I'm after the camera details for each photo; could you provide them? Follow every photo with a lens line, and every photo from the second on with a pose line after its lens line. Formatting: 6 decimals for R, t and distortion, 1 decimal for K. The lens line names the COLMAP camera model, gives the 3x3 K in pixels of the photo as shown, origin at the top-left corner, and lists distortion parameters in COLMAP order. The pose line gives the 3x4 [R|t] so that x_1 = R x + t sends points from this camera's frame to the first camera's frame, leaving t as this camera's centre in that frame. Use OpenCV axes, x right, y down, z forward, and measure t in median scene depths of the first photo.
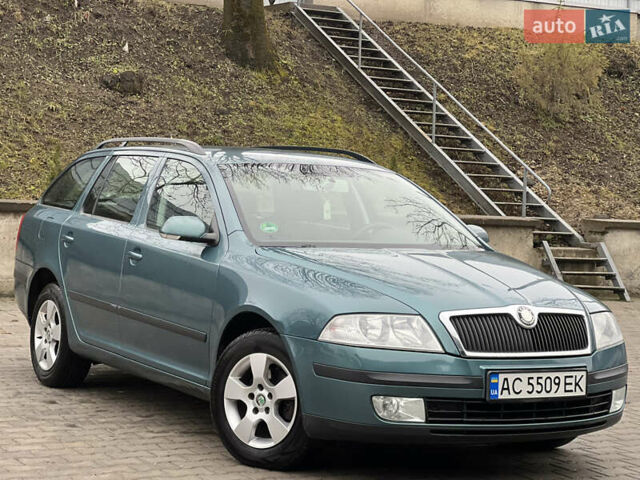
lens RADIAL K [[1421.7, 0, 316.3], [0, 1421.7, 245.2], [0, 0, 1]] dist [0.232225, 0.000000]
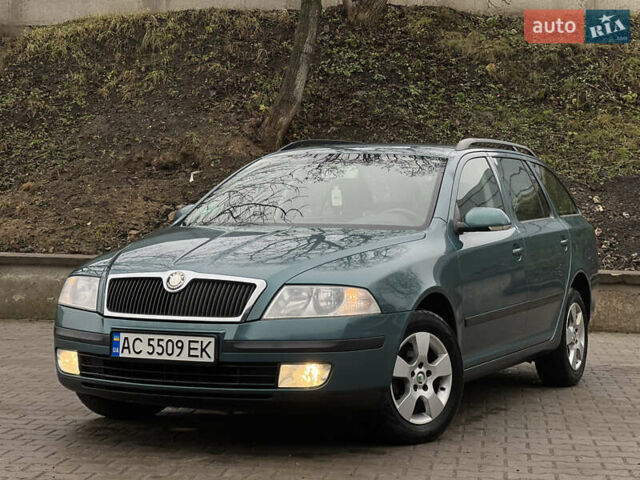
lens RADIAL K [[1421.7, 0, 319.8], [0, 1421.7, 238.3], [0, 0, 1]] dist [0.232225, 0.000000]
pose [[0.531625, -0.023718, -0.846648, 1.049636], [-0.016384, 0.999133, -0.038277, 0.056335], [0.846821, 0.034221, 0.530775, 0.545178]]
